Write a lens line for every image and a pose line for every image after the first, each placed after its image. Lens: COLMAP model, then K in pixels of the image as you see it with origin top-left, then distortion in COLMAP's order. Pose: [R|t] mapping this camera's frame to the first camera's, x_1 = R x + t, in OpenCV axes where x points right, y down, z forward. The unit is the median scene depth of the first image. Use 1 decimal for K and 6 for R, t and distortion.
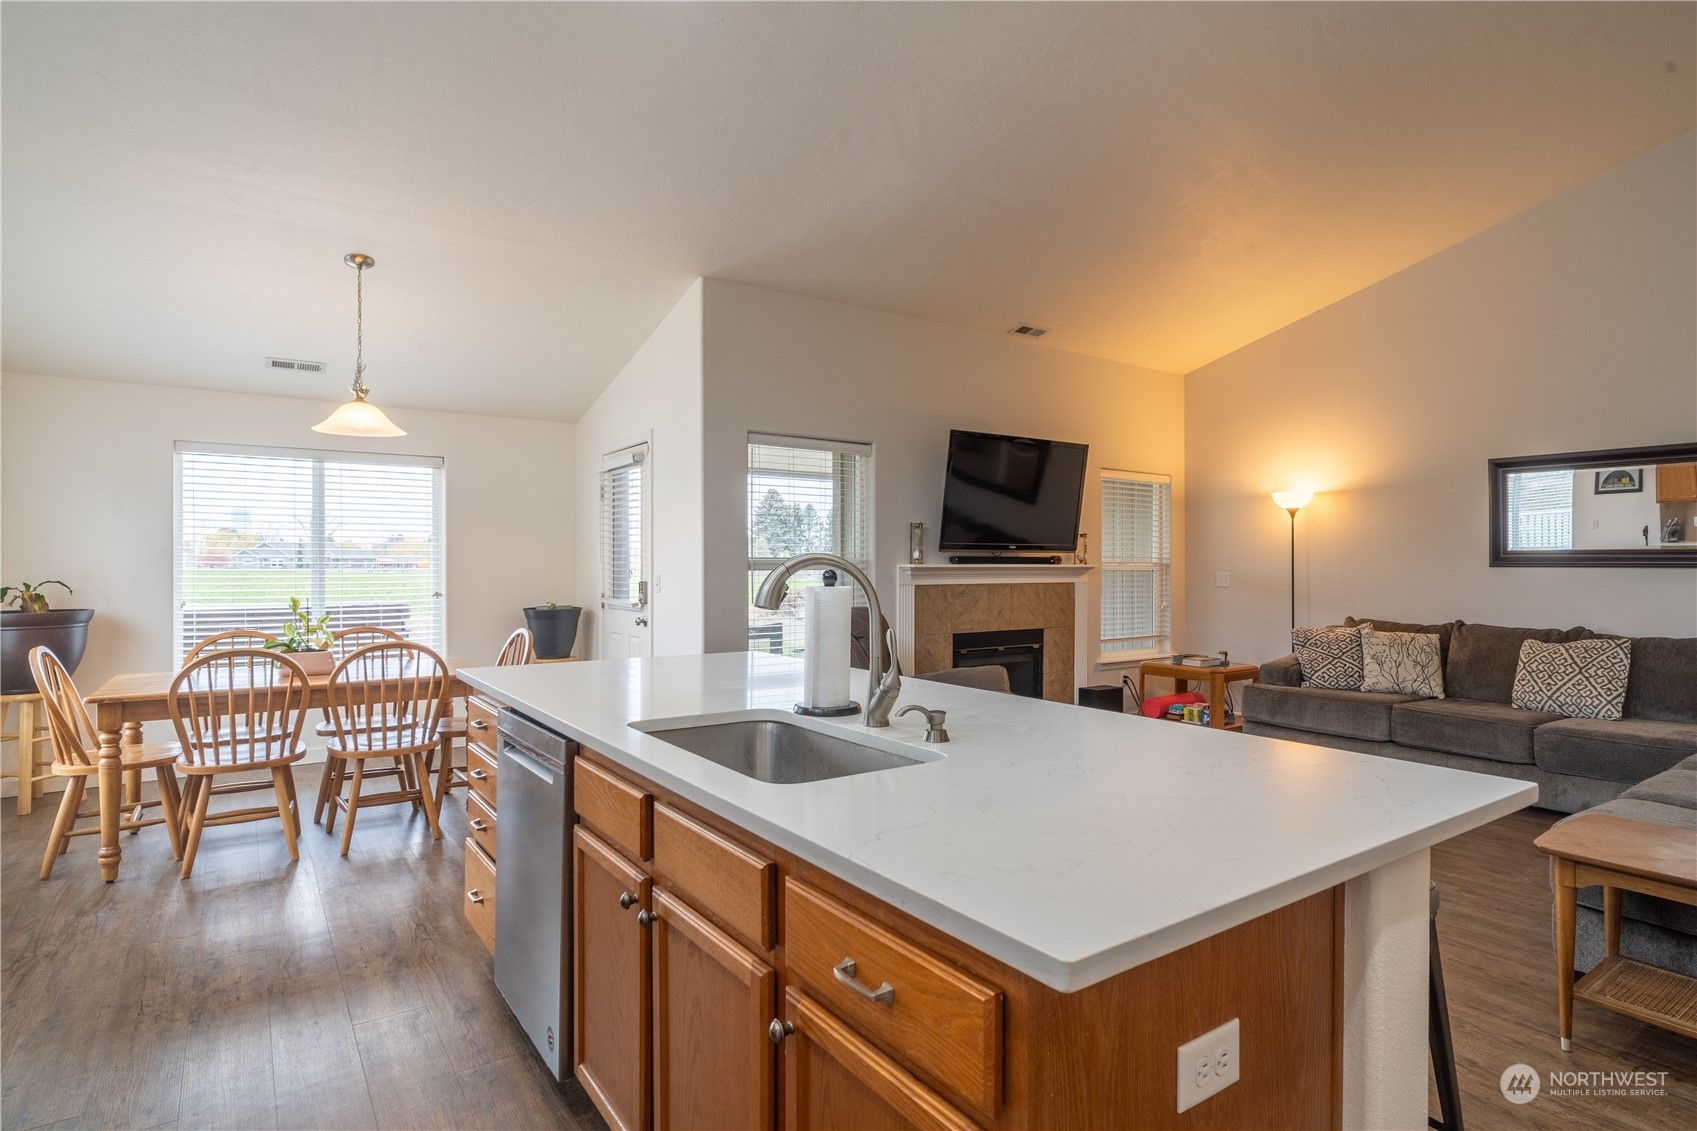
lens RADIAL K [[887.1, 0, 842.1], [0, 887.1, 568.8], [0, 0, 1]] dist [-0.001639, 0.000310]
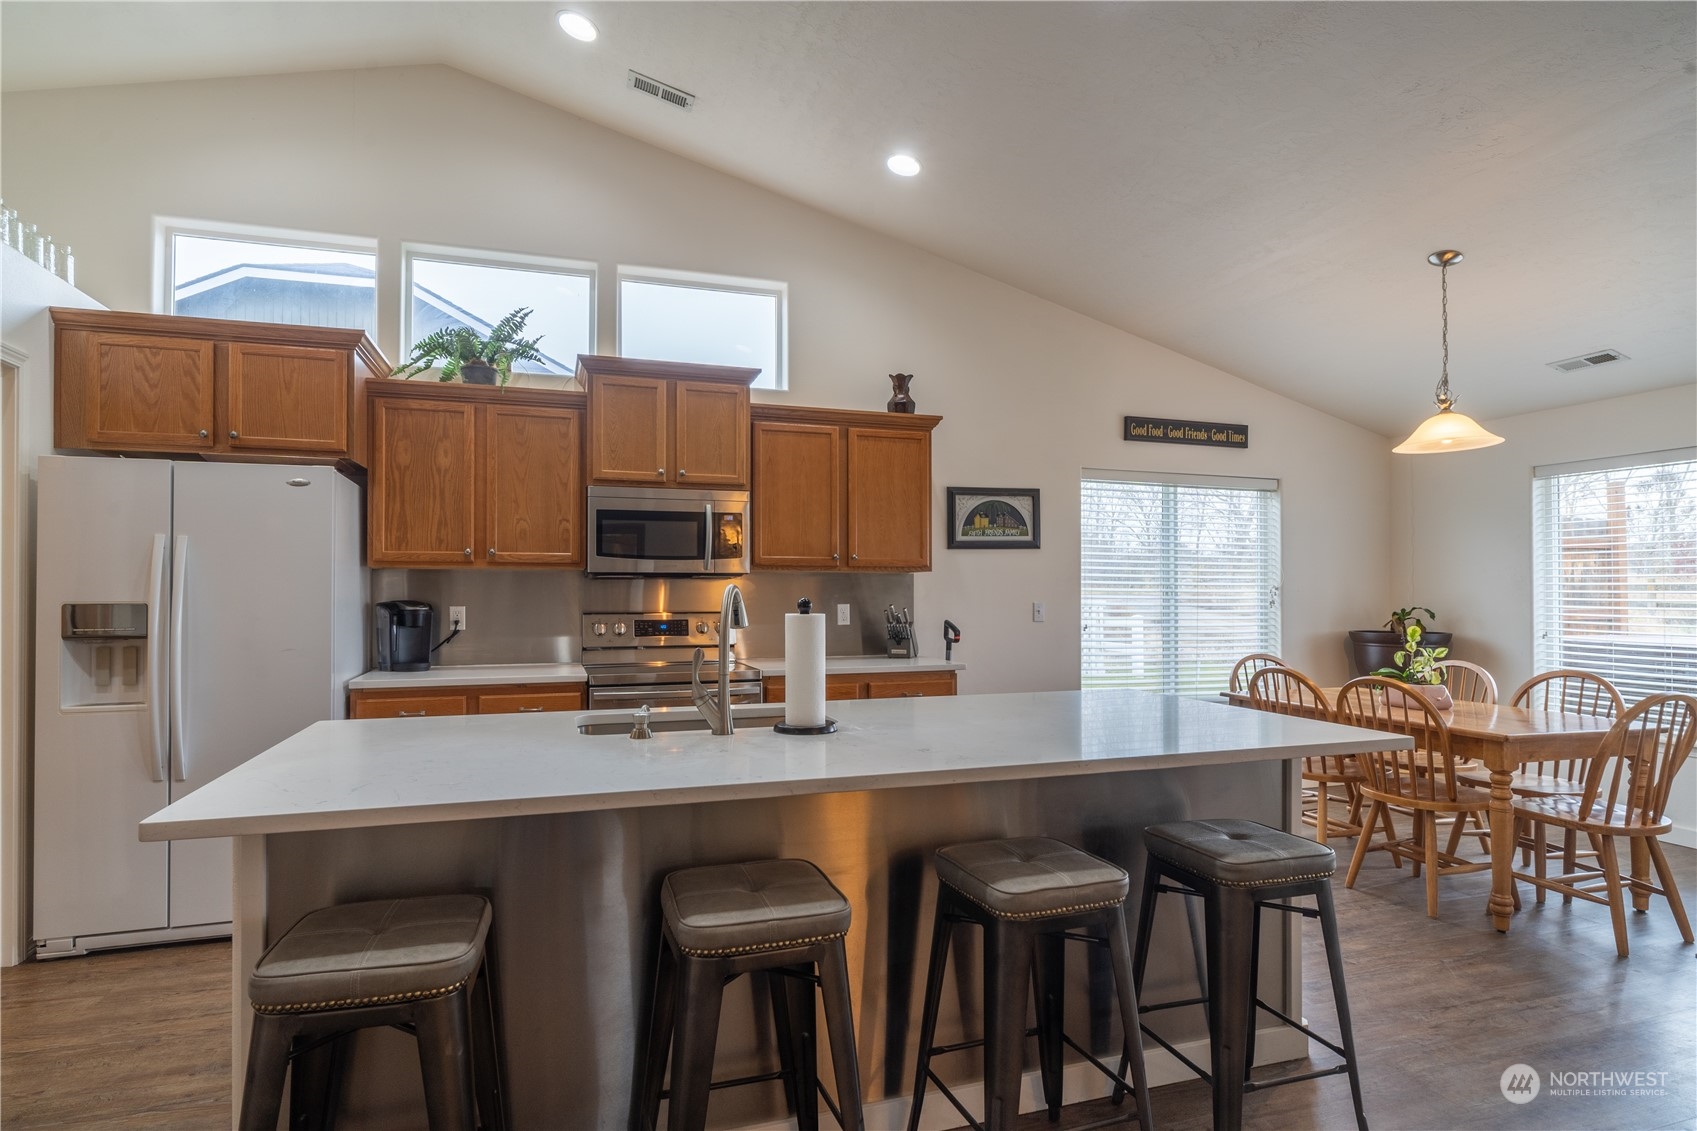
lens RADIAL K [[895.3, 0, 831.8], [0, 895.3, 579.0], [0, 0, 1]] dist [-0.001185, 0.000677]
pose [[-0.285232, -0.014110, -0.958355, 0.394625], [-0.004916, 0.999900, -0.013258, -0.003297], [0.958446, 0.000930, -0.285273, 0.513345]]
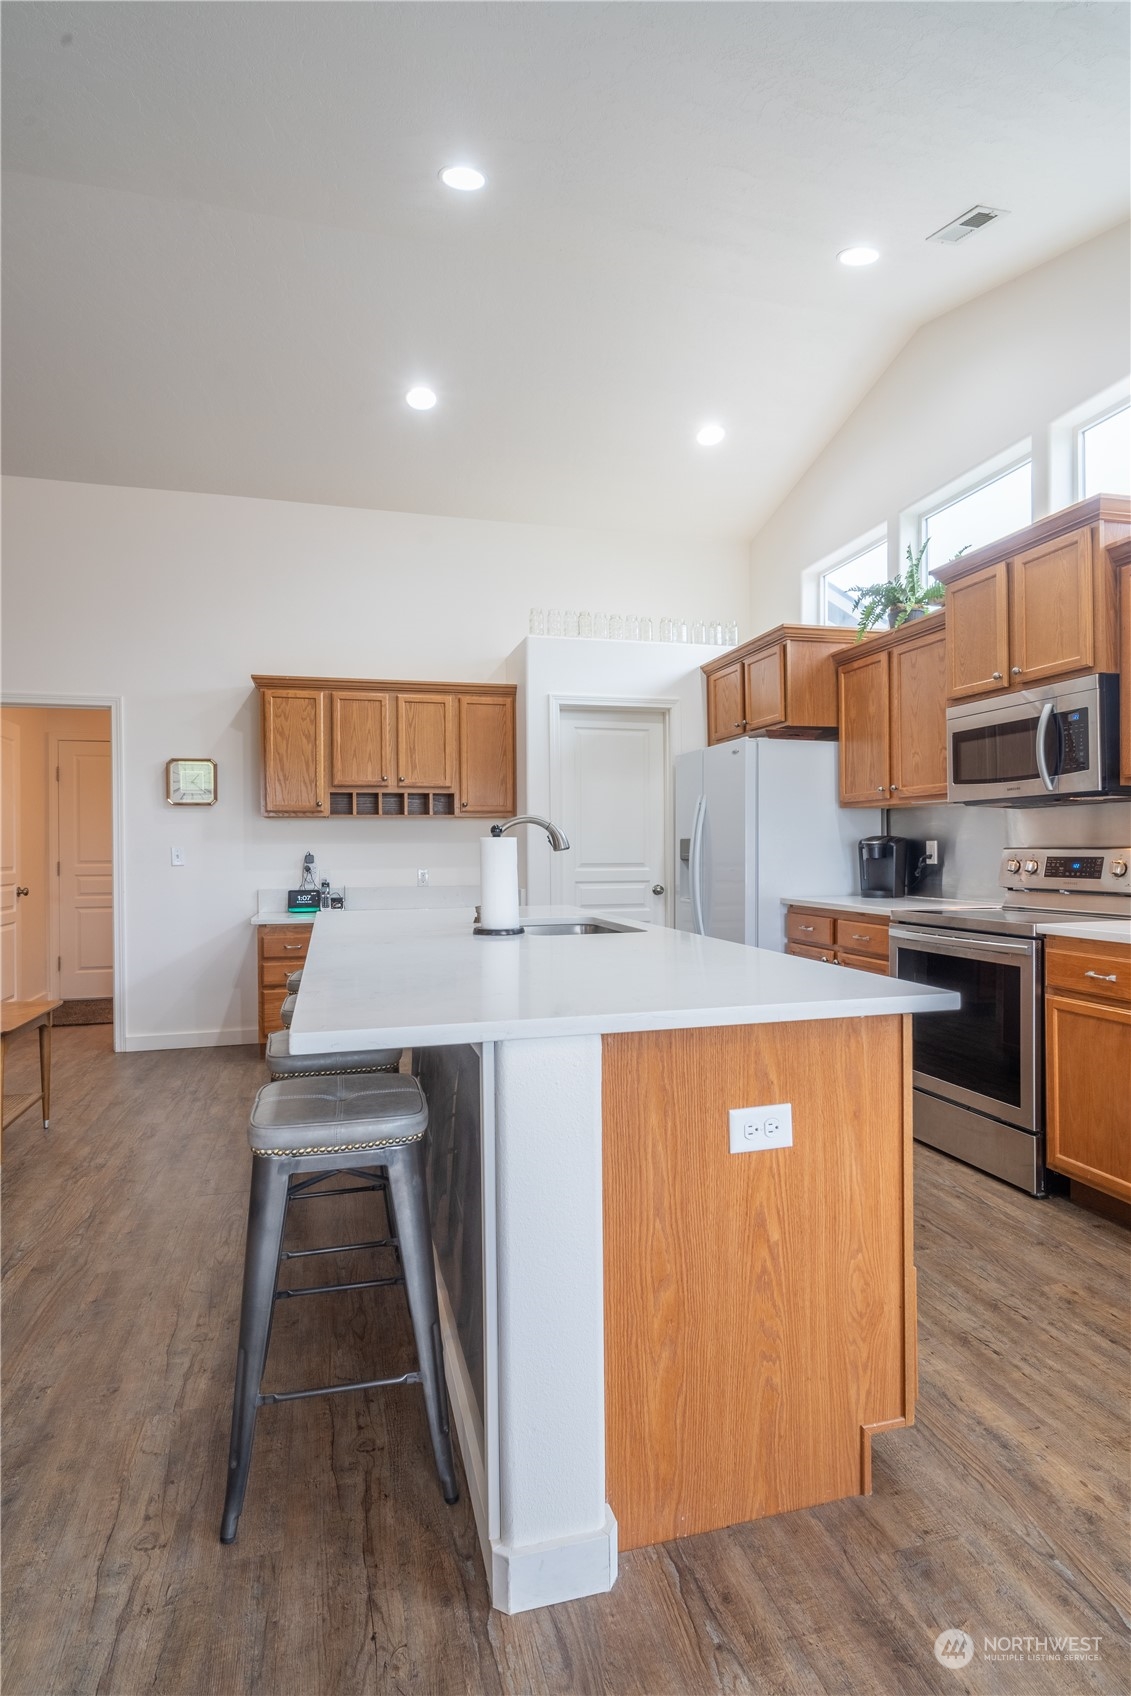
lens RADIAL K [[872.0, 0, 556.9], [0, 872.0, 848.1], [0, 0, 1]] dist [-0.000473, 0.000031]
pose [[-0.938953, 0.006040, 0.343993, -0.211202], [0.008406, 0.999950, 0.005388, 0.011254], [-0.343943, 0.007950, -0.938957, 0.838694]]
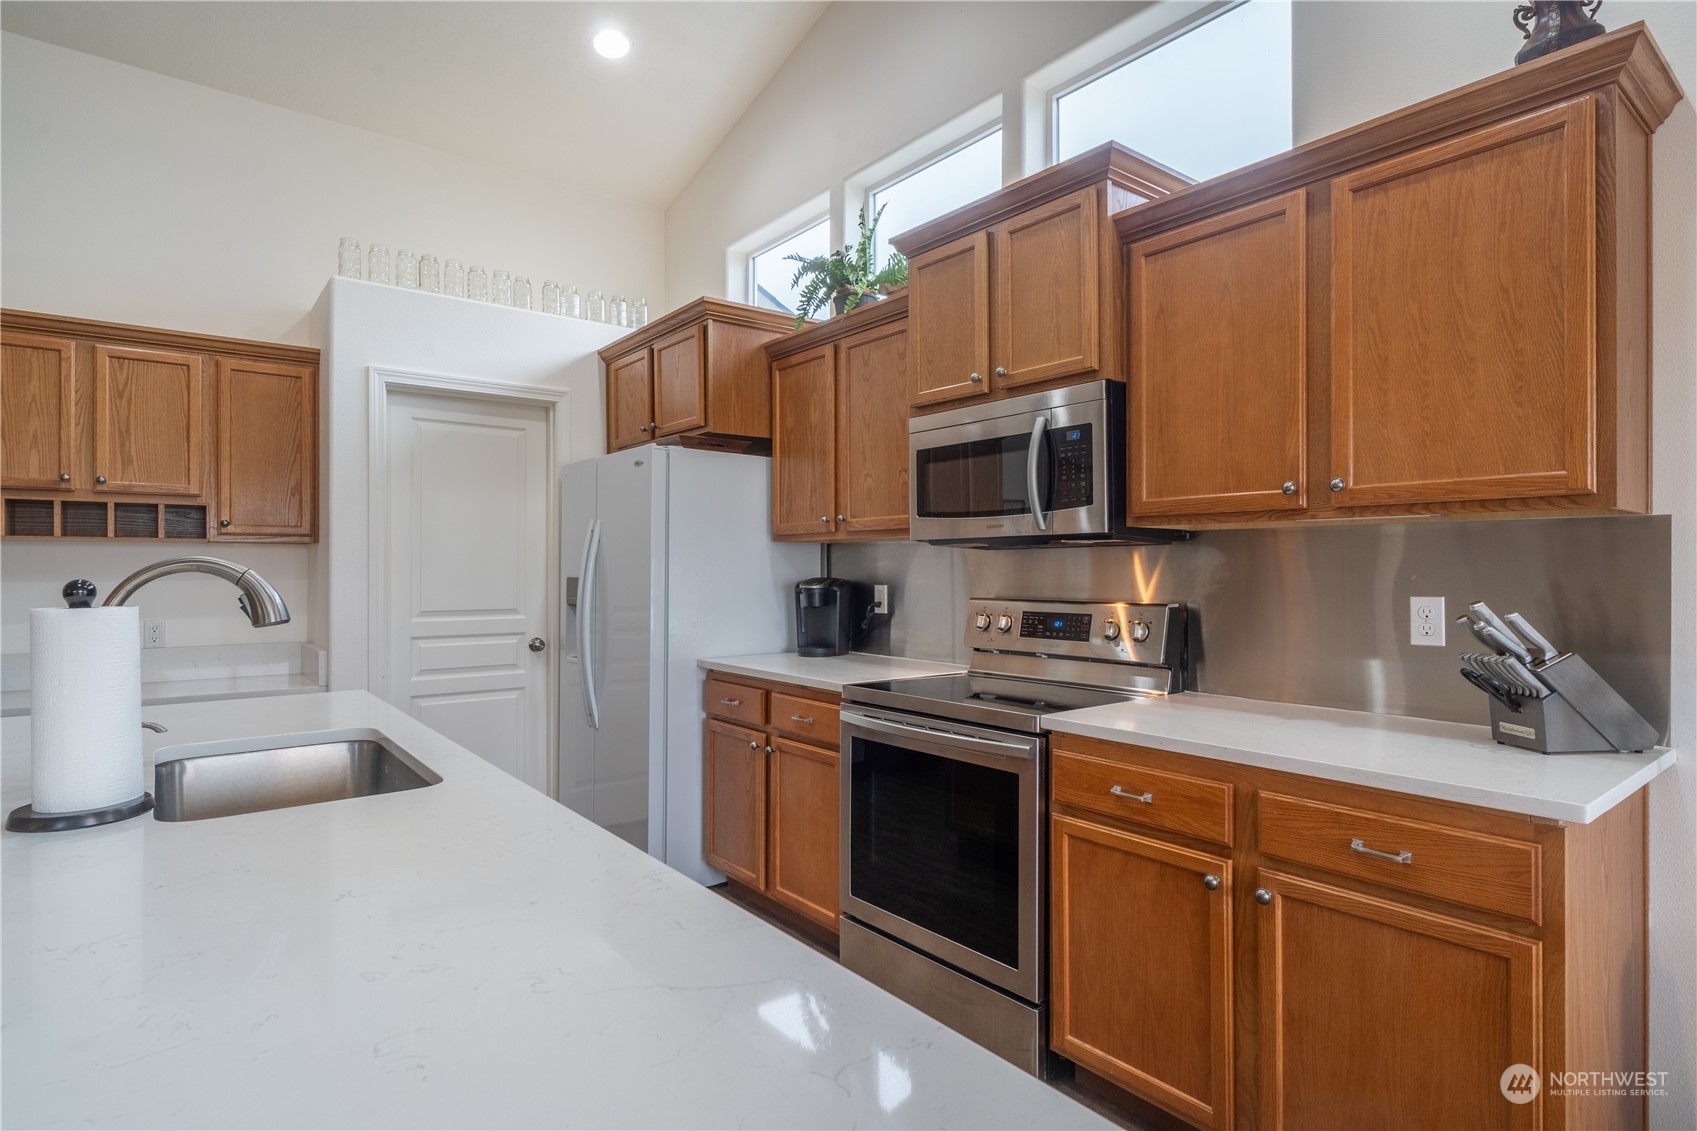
lens RADIAL K [[879.6, 0, 848.5], [0, 879.6, 565.5], [0, 0, 1]] dist [-0.001474, -0.000364]
pose [[-0.998008, -0.000176, -0.063090, -0.193674], [-0.000324, 0.999997, 0.002338, -0.004091], [0.063090, 0.002354, -0.998005, 0.623680]]
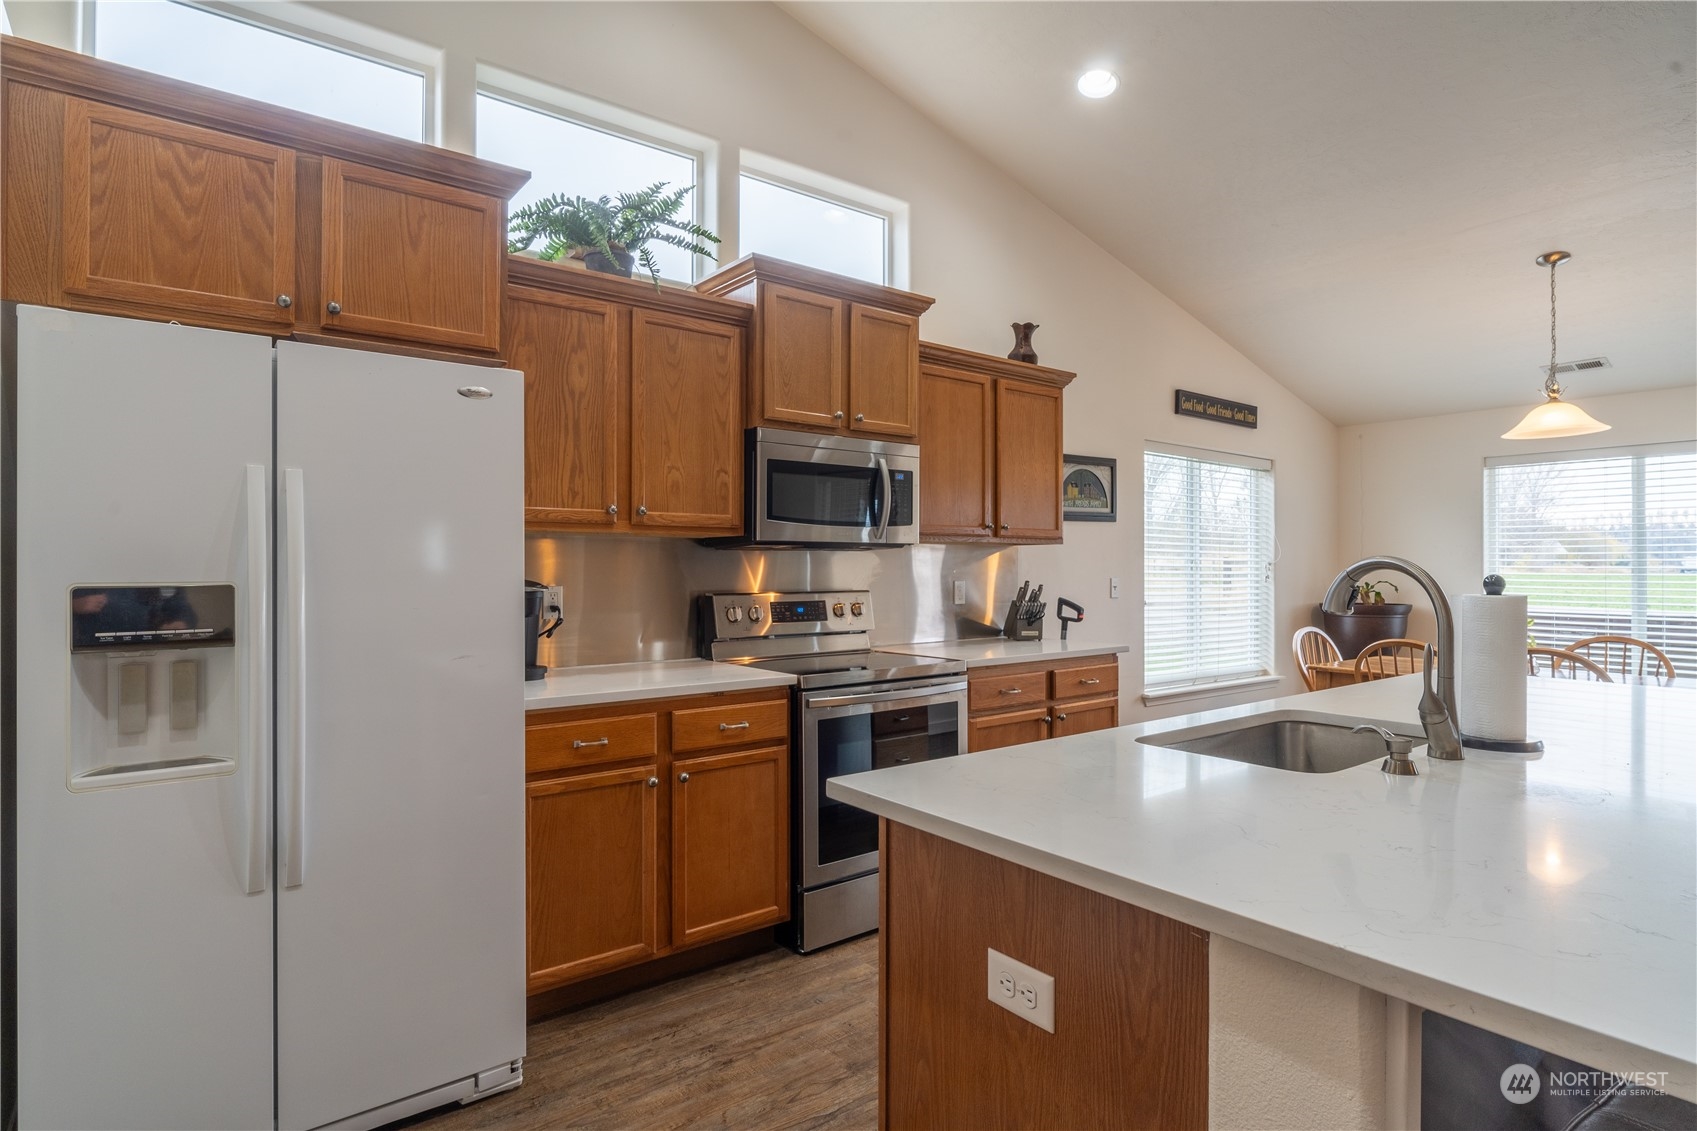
lens RADIAL K [[884.1, 0, 843.7], [0, 884.1, 556.7], [0, 0, 1]] dist [-0.000656, -0.000077]
pose [[0.048533, -0.011948, -0.998750, 0.302594], [-0.006551, 0.999903, -0.012280, -0.000746], [0.998800, 0.007138, 0.048450, 0.133402]]
